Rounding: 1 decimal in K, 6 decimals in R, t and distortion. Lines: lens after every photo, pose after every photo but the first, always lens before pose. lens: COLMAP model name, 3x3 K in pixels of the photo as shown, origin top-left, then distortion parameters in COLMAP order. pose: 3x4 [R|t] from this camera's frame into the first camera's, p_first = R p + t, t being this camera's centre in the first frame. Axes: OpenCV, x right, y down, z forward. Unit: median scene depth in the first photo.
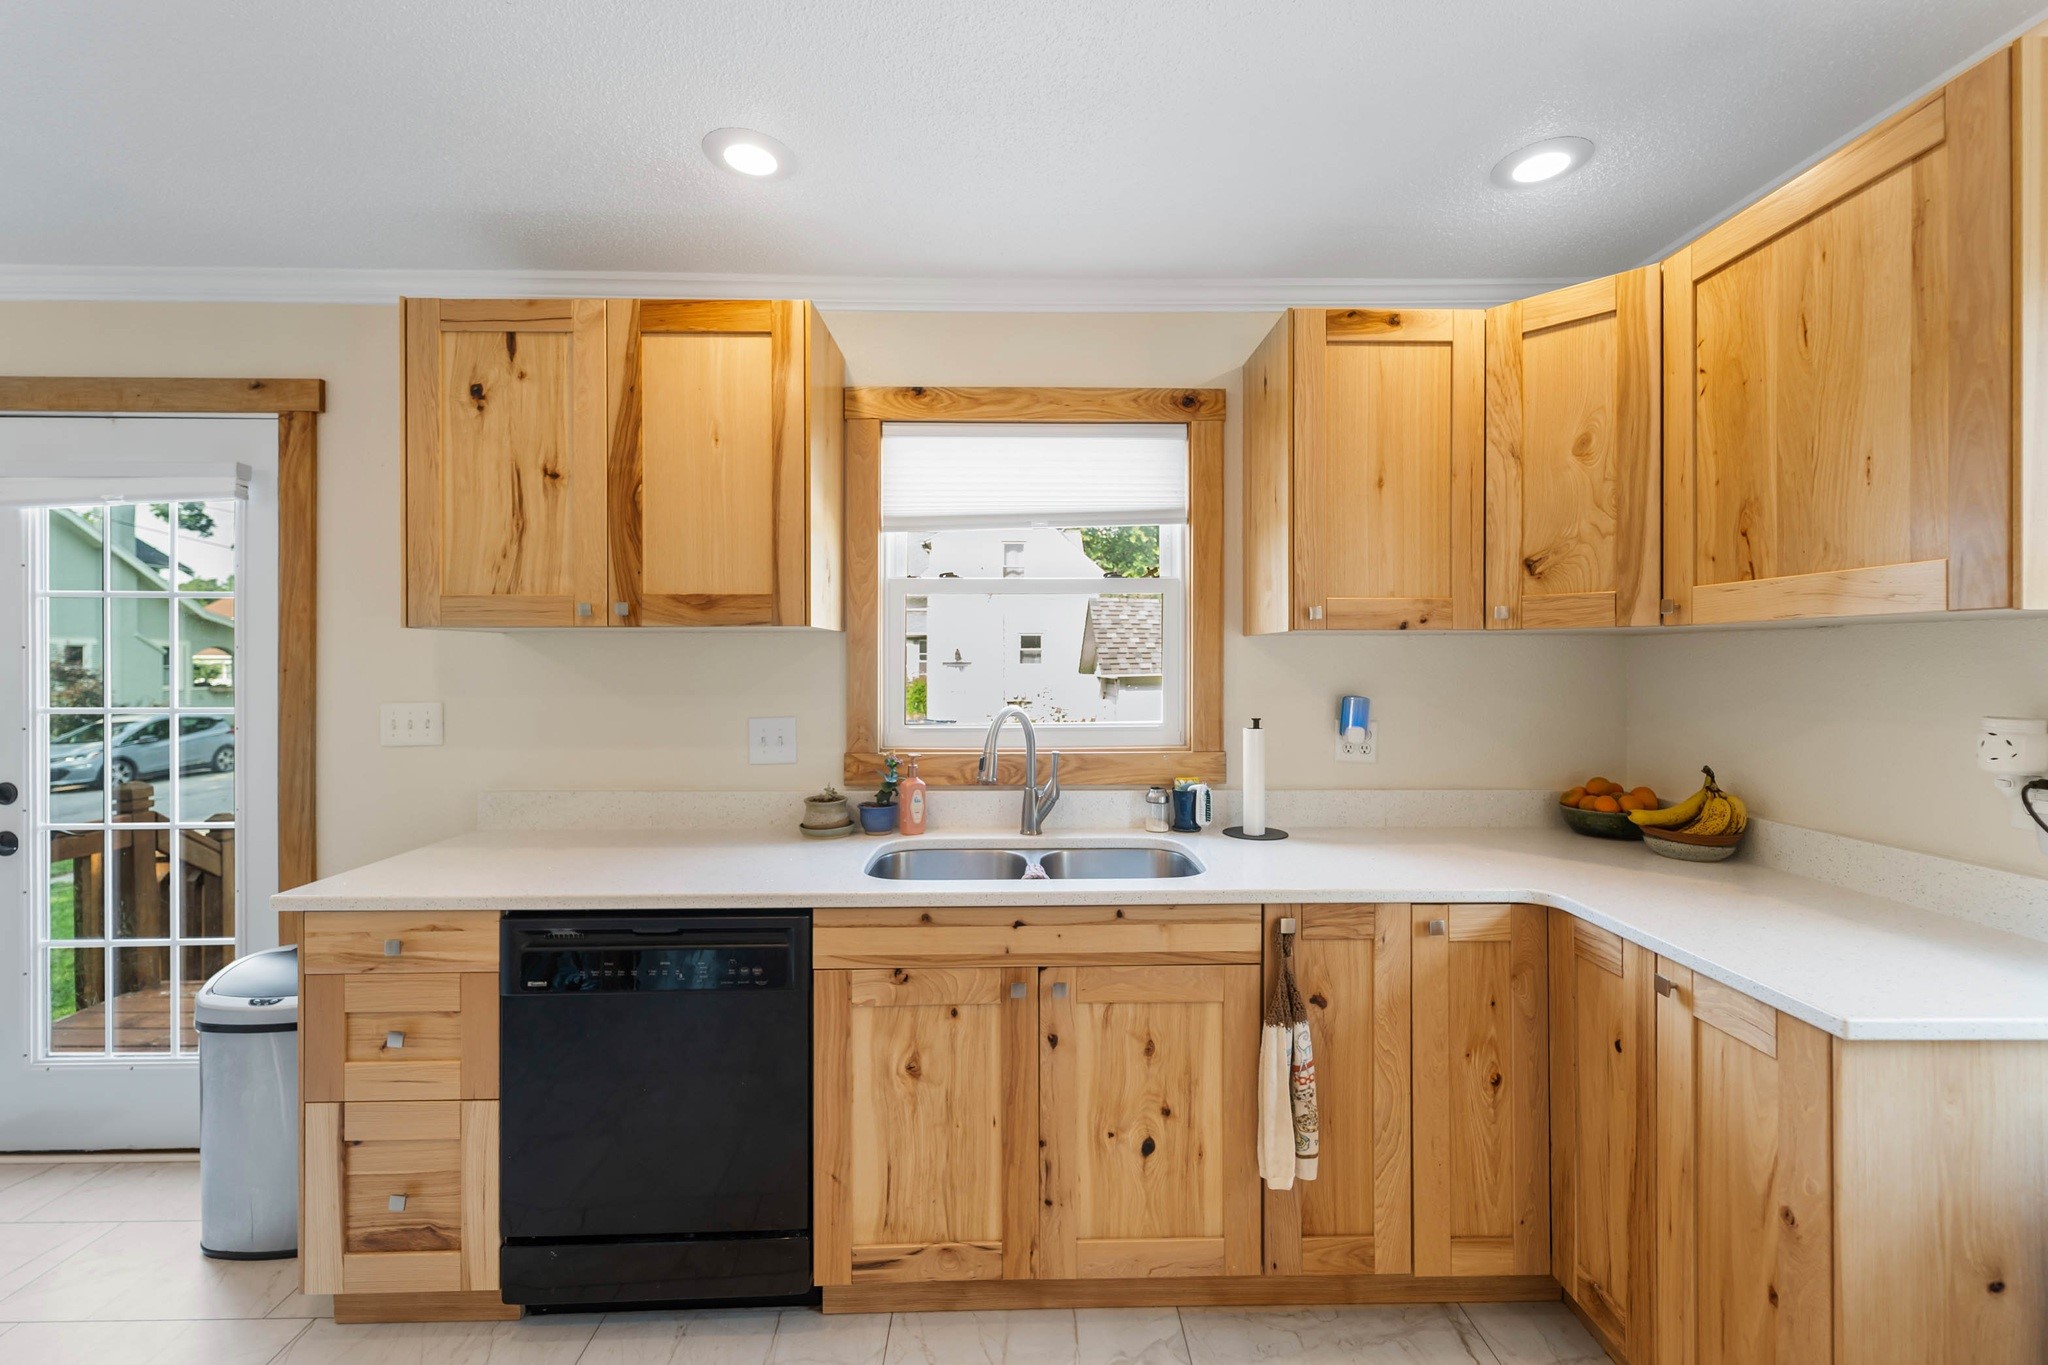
lens RADIAL K [[832.1, 0, 1031.5], [0, 832.1, 660.0], [0, 0, 1]] dist [0.006334, -0.002436]
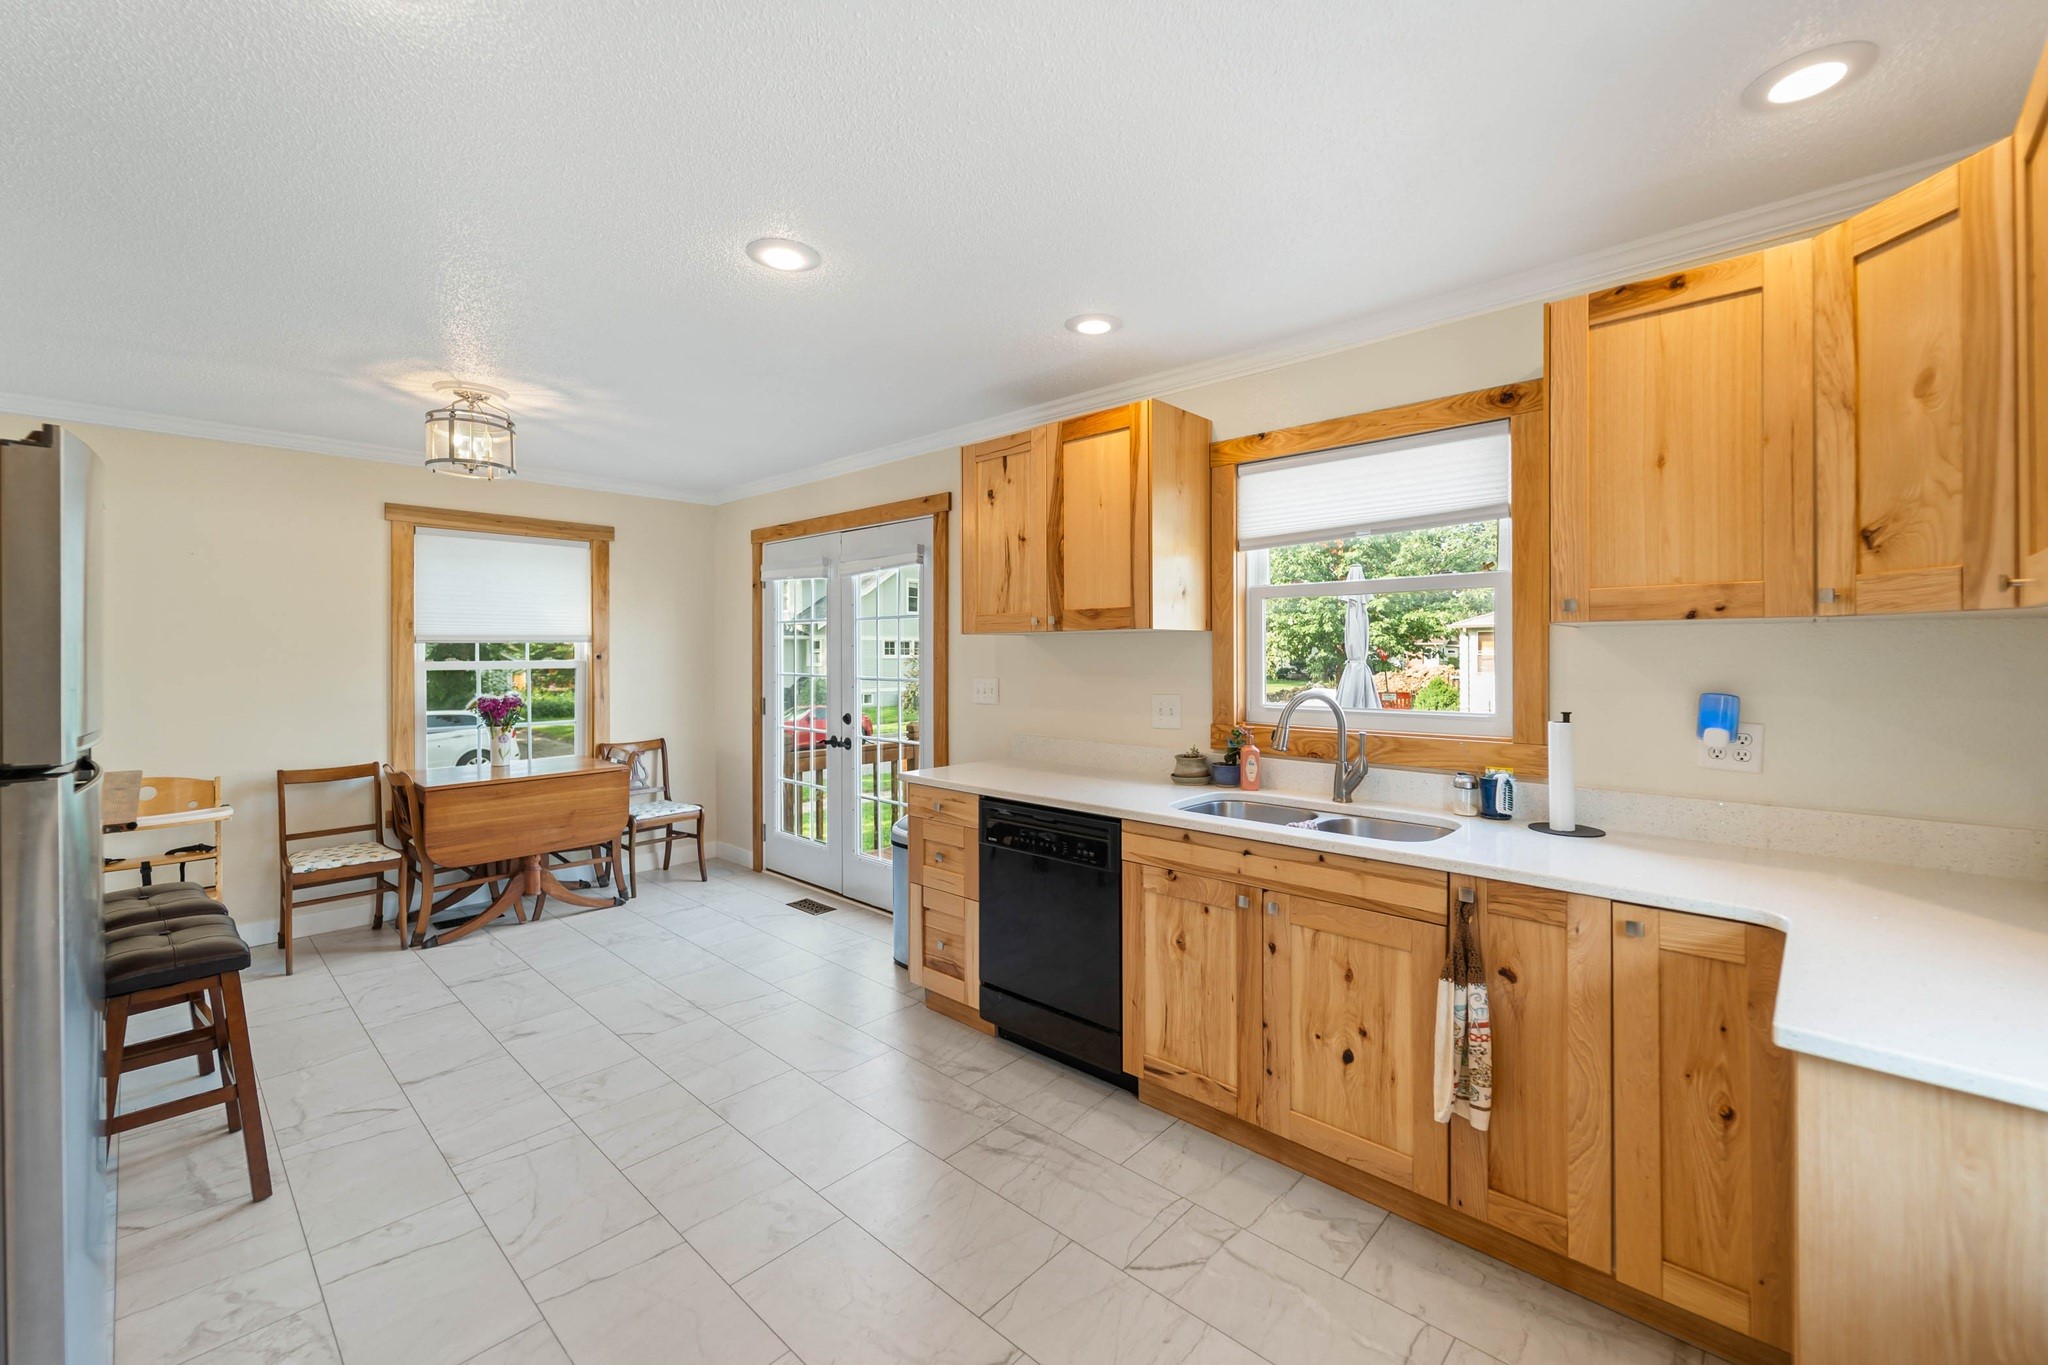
lens RADIAL K [[832.1, 0, 1028.7], [0, 832.1, 652.1], [0, 0, 1]] dist [0.006334, -0.002436]
pose [[0.719058, -0.000496, -0.694950, 0.593210], [0.001096, 0.999999, 0.000420, -0.001506], [0.694949, -0.001064, 0.719058, -0.171548]]
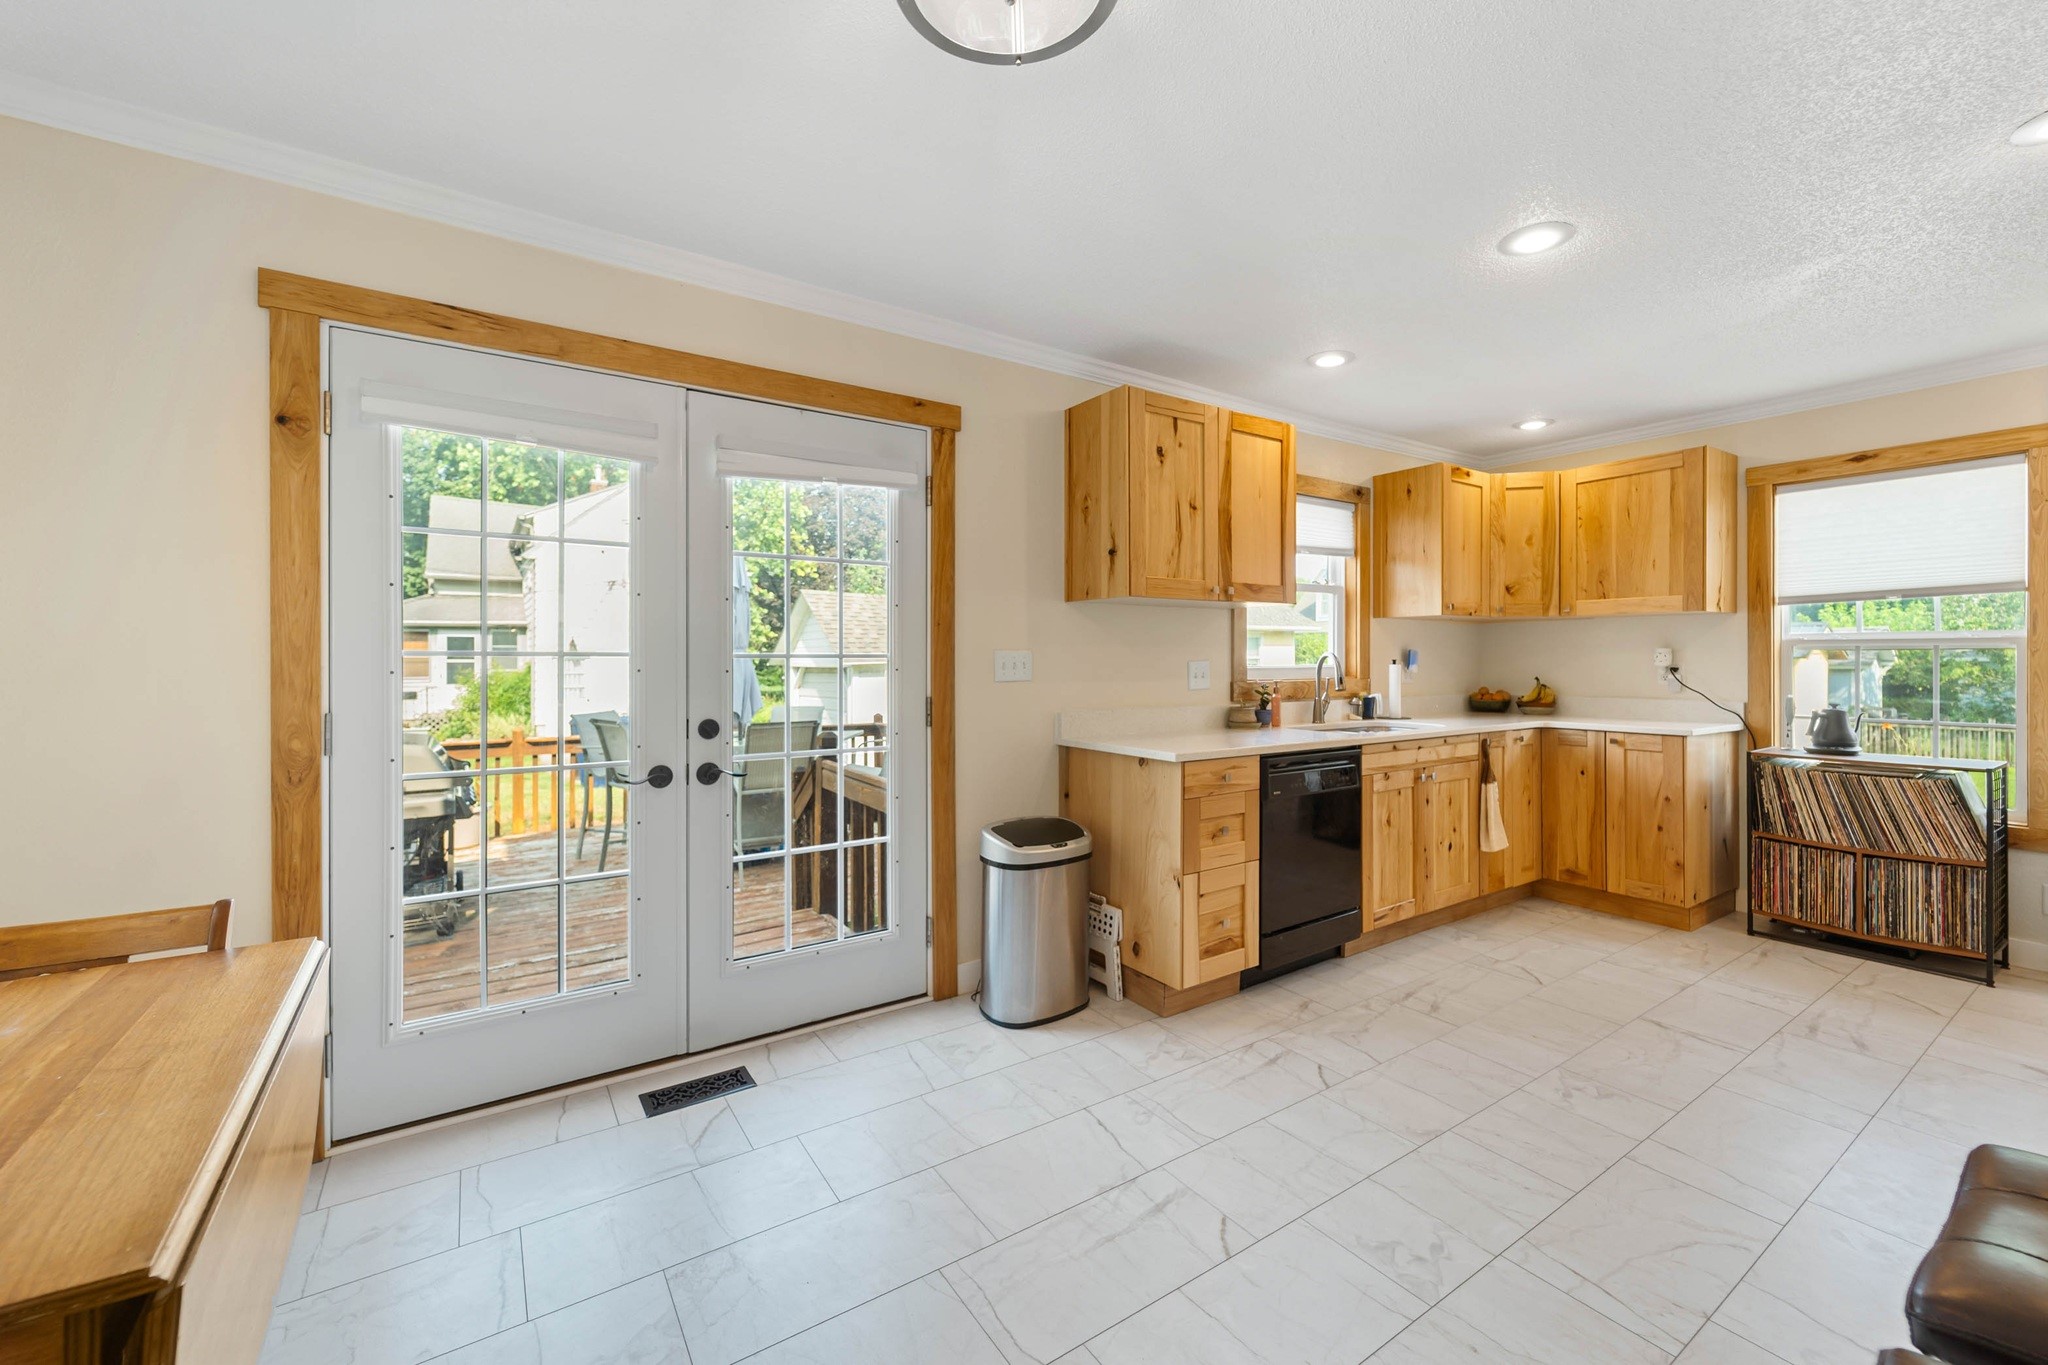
lens RADIAL K [[832.1, 0, 1027.7], [0, 832.1, 660.8], [0, 0, 1]] dist [0.006334, -0.002436]
pose [[0.837369, -0.001580, 0.546636, -1.832589], [0.001218, 0.999999, 0.001025, 0.083582], [-0.546637, -0.000193, 0.837370, -0.212810]]
